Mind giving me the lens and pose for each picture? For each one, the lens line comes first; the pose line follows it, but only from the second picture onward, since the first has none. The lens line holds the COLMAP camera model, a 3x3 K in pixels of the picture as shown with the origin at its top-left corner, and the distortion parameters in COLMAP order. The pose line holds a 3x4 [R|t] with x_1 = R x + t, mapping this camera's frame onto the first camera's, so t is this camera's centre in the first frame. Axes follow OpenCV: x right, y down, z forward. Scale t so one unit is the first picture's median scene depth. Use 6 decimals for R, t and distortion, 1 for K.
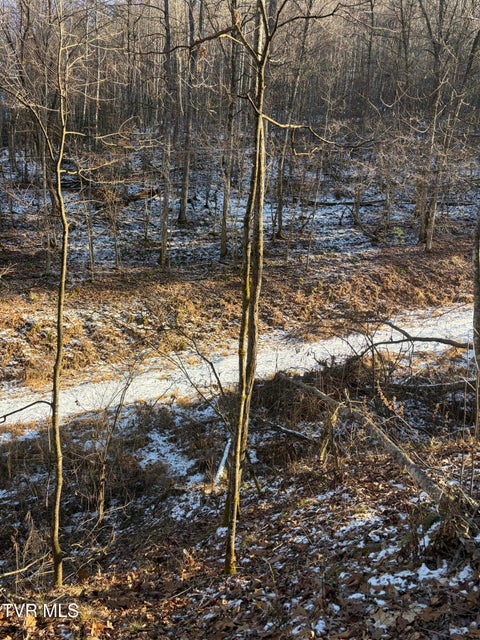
lens RADIAL K [[481.3, 0, 242.5], [0, 481.3, 316.6], [0, 0, 1]] dist [0.055985, -0.051719]
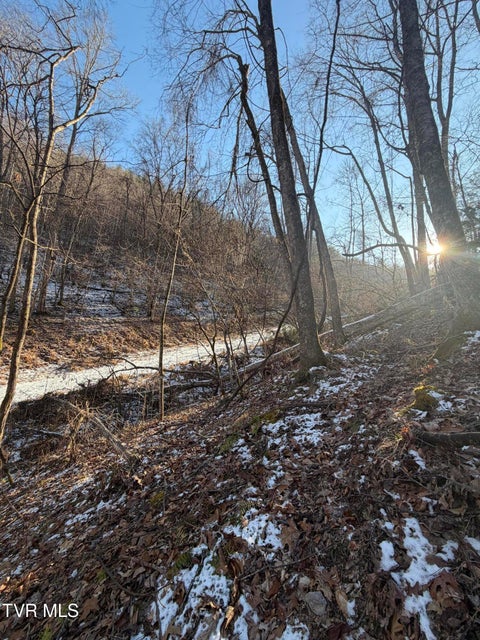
lens RADIAL K [[253.3, 0, 239.8], [0, 253.3, 320.4], [0, 0, 1]] dist [0.003335, -0.000570]
pose [[0.771327, 0.077688, 0.631680, 0.014747], [0.004866, 0.991773, -0.127916, -0.005160], [-0.636421, 0.101738, 0.764603, -0.016560]]
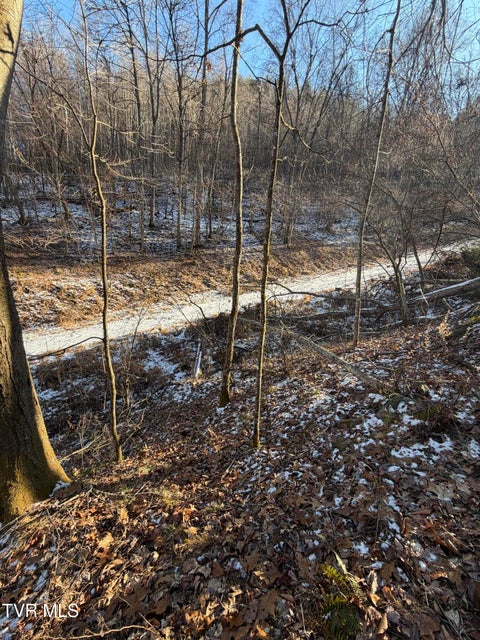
lens RADIAL K [[253.3, 0, 239.4], [0, 253.3, 318.2], [0, 0, 1]] dist [0.003335, -0.000570]
pose [[0.976763, -0.035511, 0.211360, -0.040206], [0.006986, 0.990929, 0.134206, 0.007247], [-0.214208, -0.129611, 0.968151, 0.057250]]
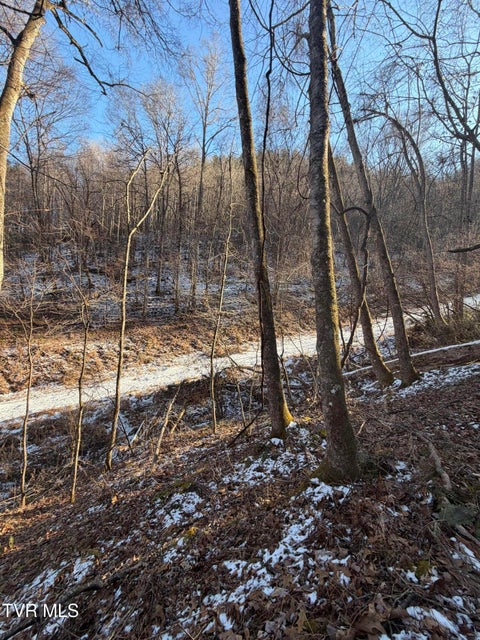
lens RADIAL K [[253.3, 0, 236.2], [0, 253.3, 318.1], [0, 0, 1]] dist [0.003335, -0.000570]
pose [[0.993552, 0.005694, 0.113239, 0.128245], [-0.001495, 0.999309, -0.037133, -0.086304], [-0.113372, 0.036724, 0.992874, -0.110389]]
